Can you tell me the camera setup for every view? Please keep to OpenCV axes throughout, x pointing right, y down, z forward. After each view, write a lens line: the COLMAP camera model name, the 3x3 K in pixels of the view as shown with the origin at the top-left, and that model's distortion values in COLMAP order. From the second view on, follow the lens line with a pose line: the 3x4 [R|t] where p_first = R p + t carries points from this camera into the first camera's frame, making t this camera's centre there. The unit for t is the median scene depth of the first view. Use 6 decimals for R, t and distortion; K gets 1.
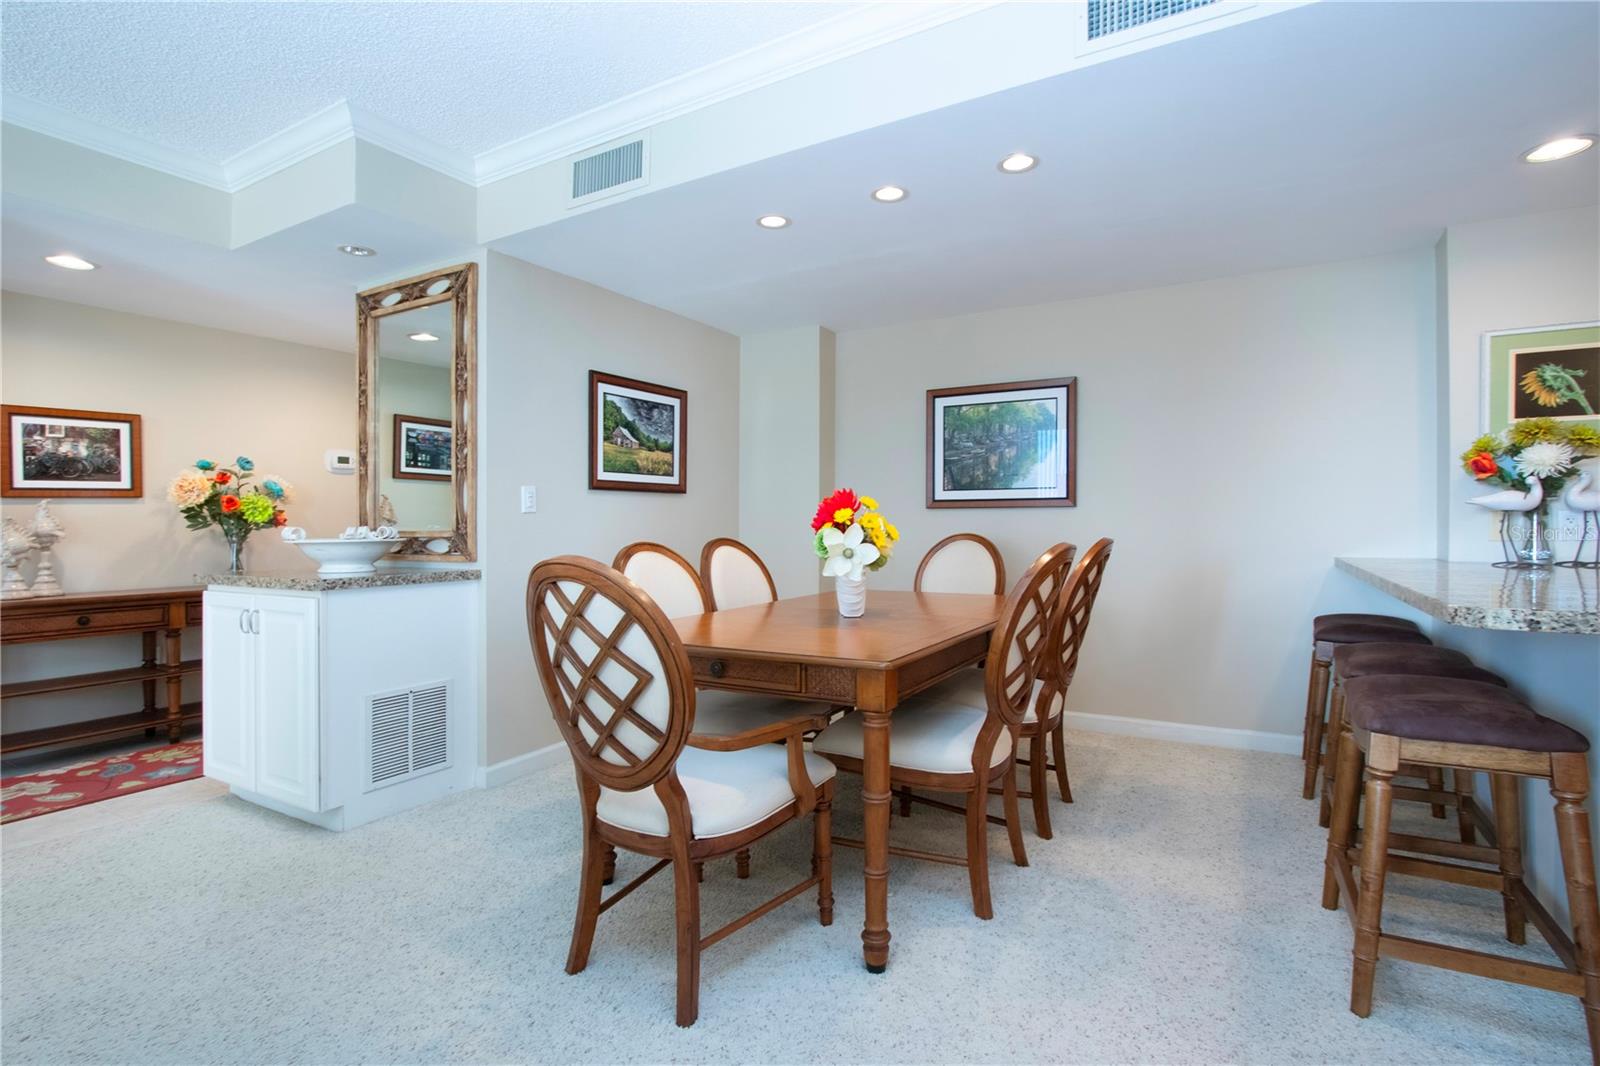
lens RADIAL K [[750.3, 0, 841.4], [0, 750.3, 553.5], [0, 0, 1]] dist [-0.006613, -0.001108]
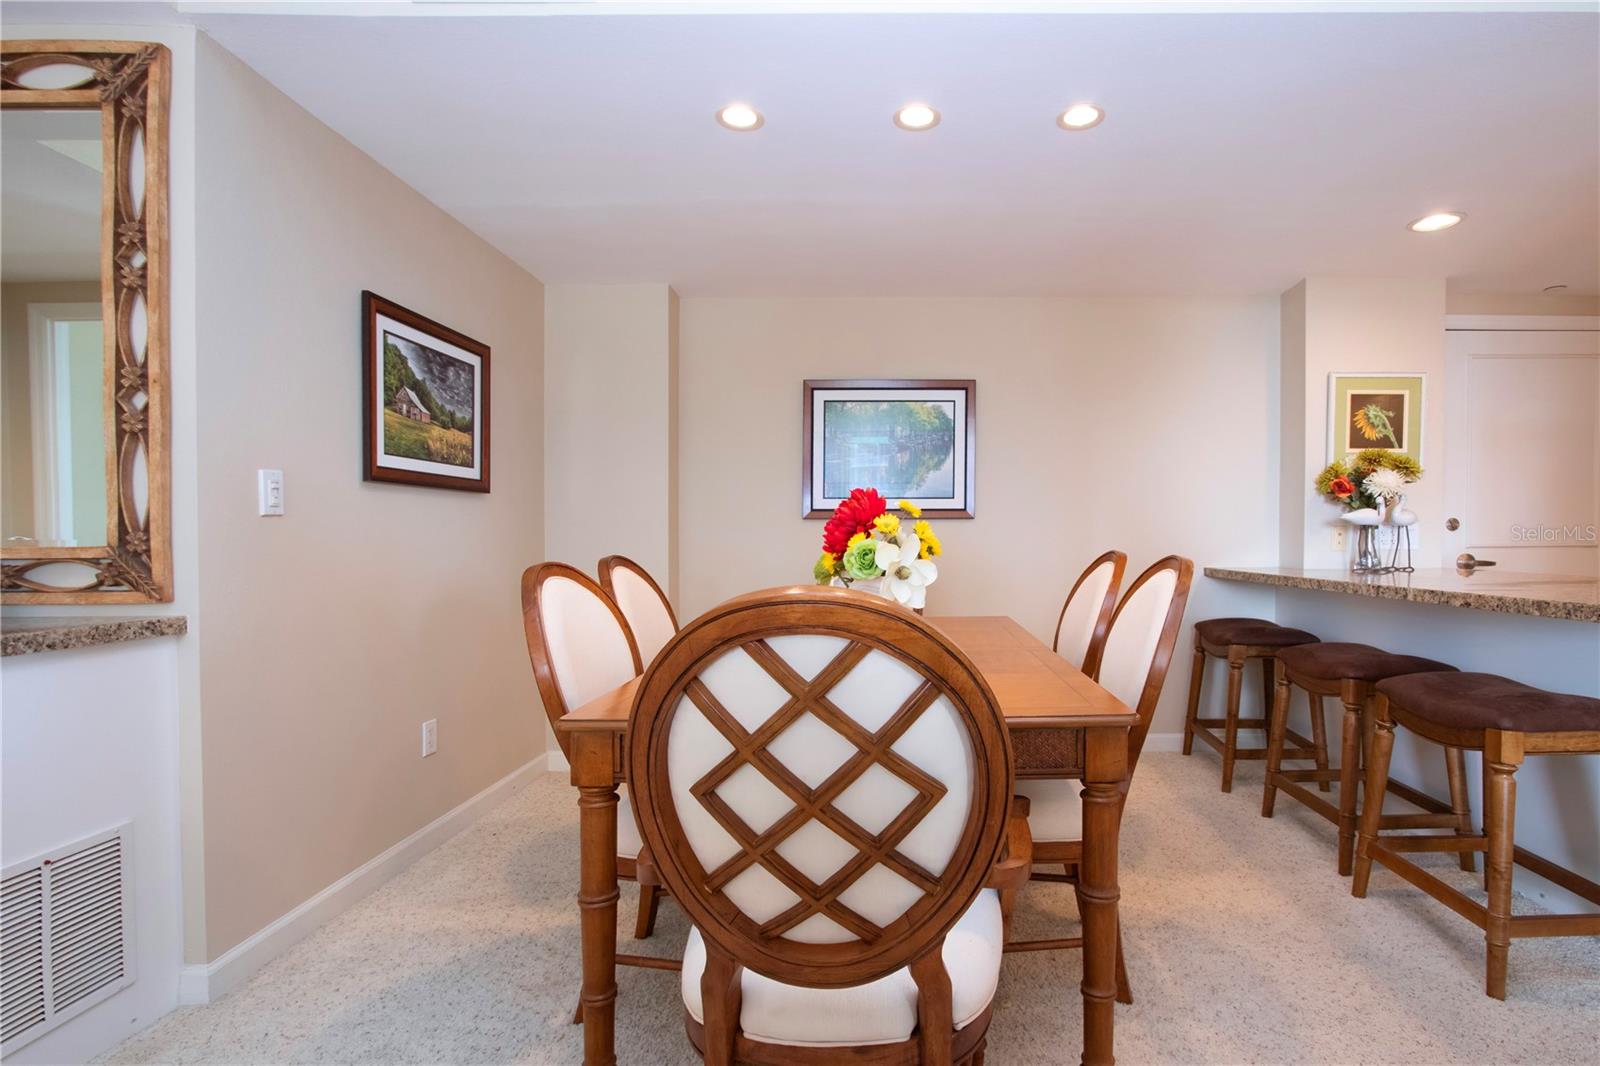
lens RADIAL K [[764.3, 0, 900.4], [0, 764.3, 581.6], [0, 0, 1]] dist [-0.023029, 0.012333]
pose [[0.877315, -0.025835, 0.479219, -0.251134], [0.018921, 0.999636, 0.019251, -0.004252], [-0.479541, -0.007821, 0.877484, 0.223084]]
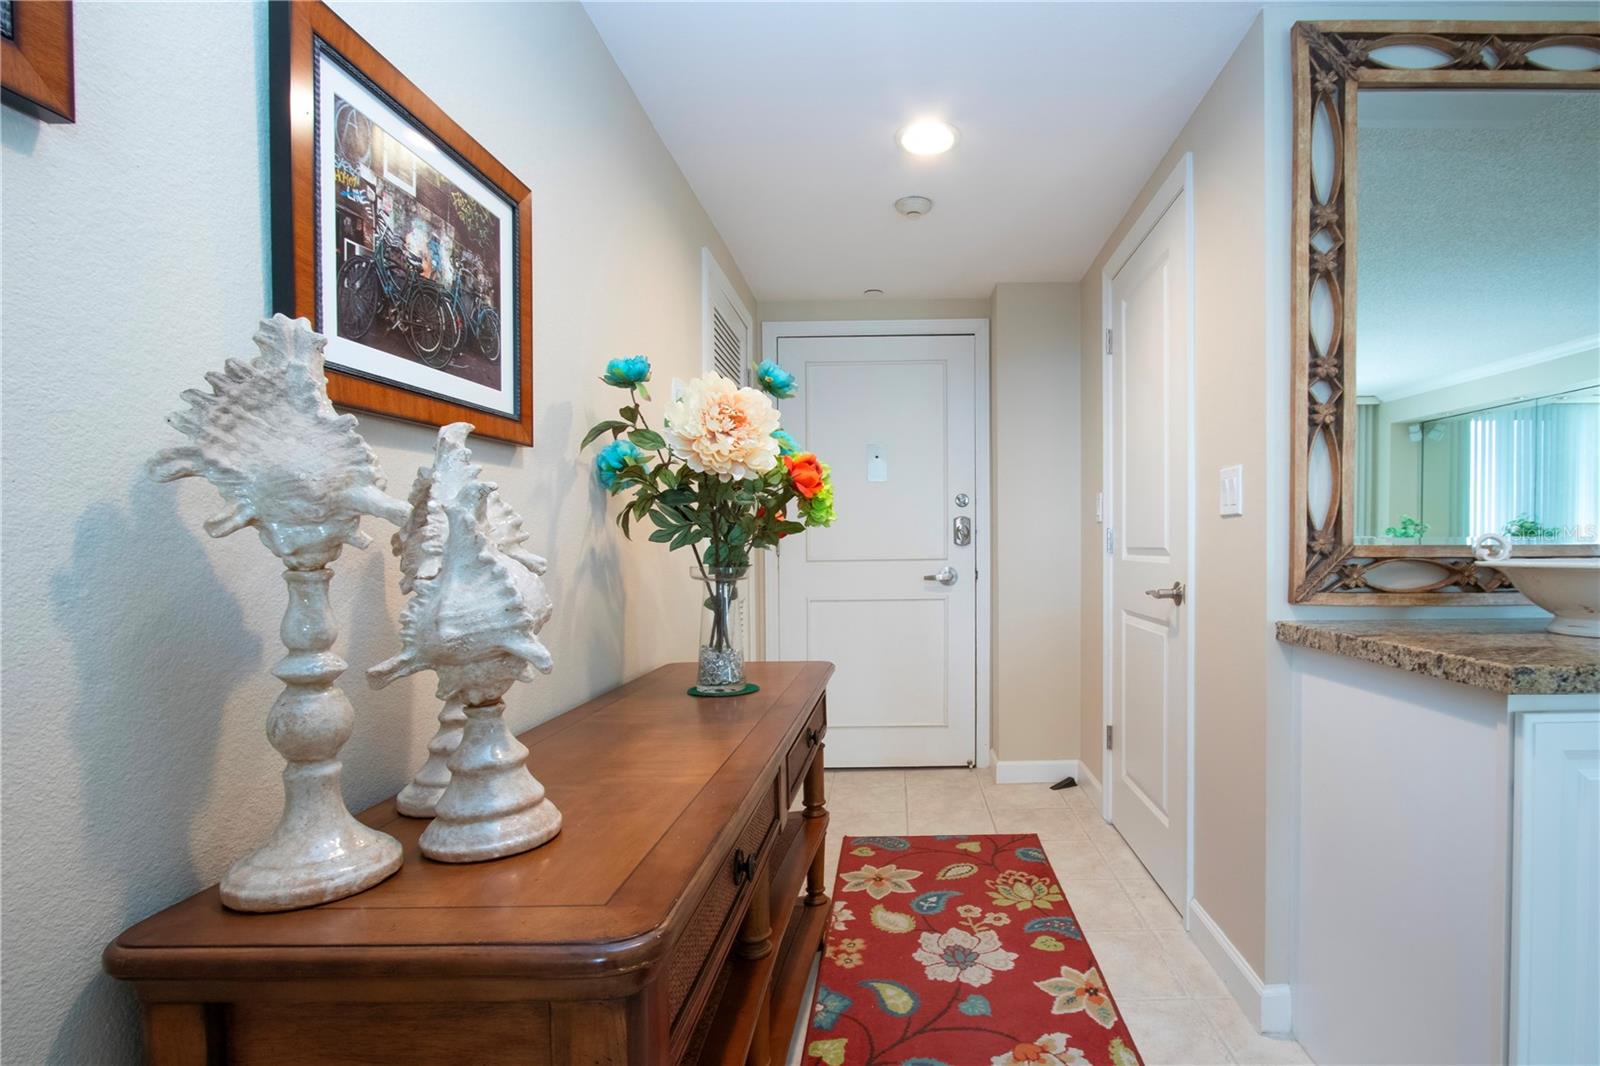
lens RADIAL K [[778.3, 0, 861.3], [0, 778.3, 582.0], [0, 0, 1]] dist [-0.000194, -0.000390]
pose [[0.871996, -0.021303, 0.489049, -1.089113], [0.022704, 0.999738, 0.003067, -0.015573], [-0.488986, 0.008429, 0.872251, 0.704871]]
